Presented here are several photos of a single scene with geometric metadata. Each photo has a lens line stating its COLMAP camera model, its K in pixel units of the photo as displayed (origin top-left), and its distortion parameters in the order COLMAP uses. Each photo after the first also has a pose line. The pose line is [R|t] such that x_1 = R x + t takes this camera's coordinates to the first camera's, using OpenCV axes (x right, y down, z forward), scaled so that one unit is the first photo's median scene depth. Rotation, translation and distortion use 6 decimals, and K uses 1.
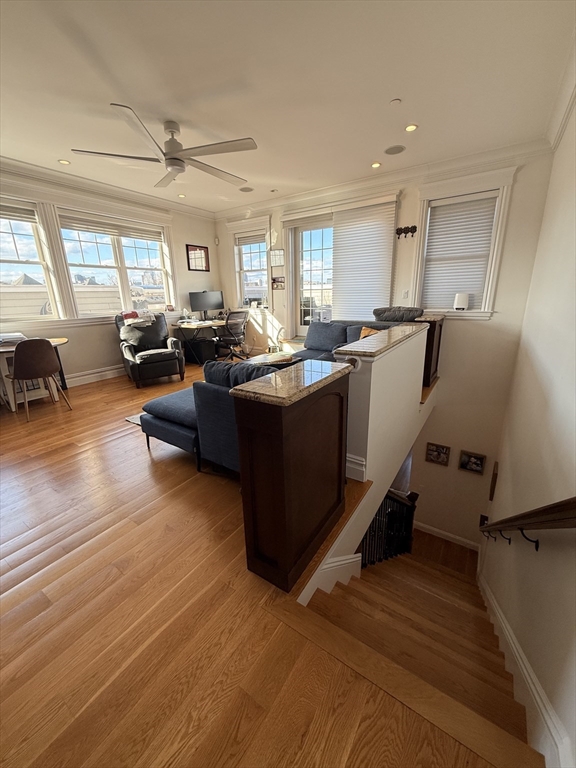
lens RADIAL K [[306.9, 0, 288.0], [0, 306.9, 384.0], [0, 0, 1]] dist [-0.000210, -0.000240]
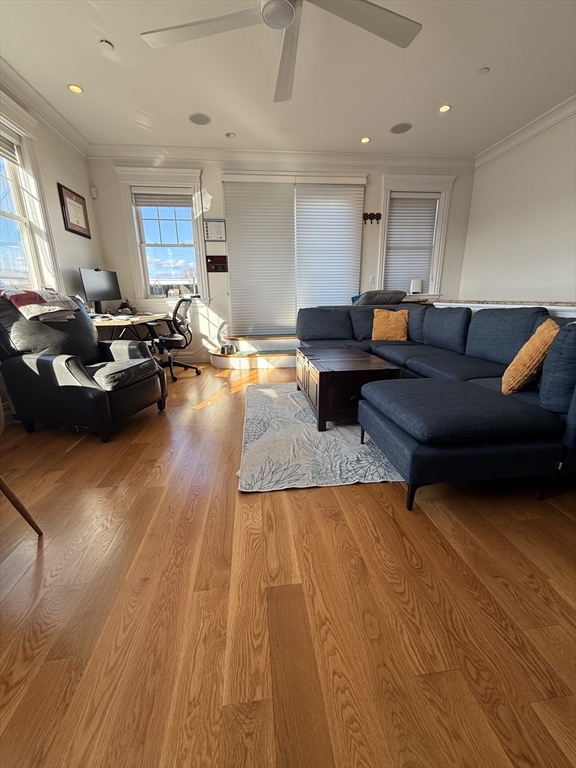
lens RADIAL K [[306.9, 0, 288.0], [0, 306.9, 384.0], [0, 0, 1]] dist [-0.000210, -0.000240]
pose [[0.757494, -0.167435, 0.631006, -0.535687], [0.185697, 0.981887, 0.037619, -0.039797], [-0.625875, 0.088680, 0.774865, 0.407743]]
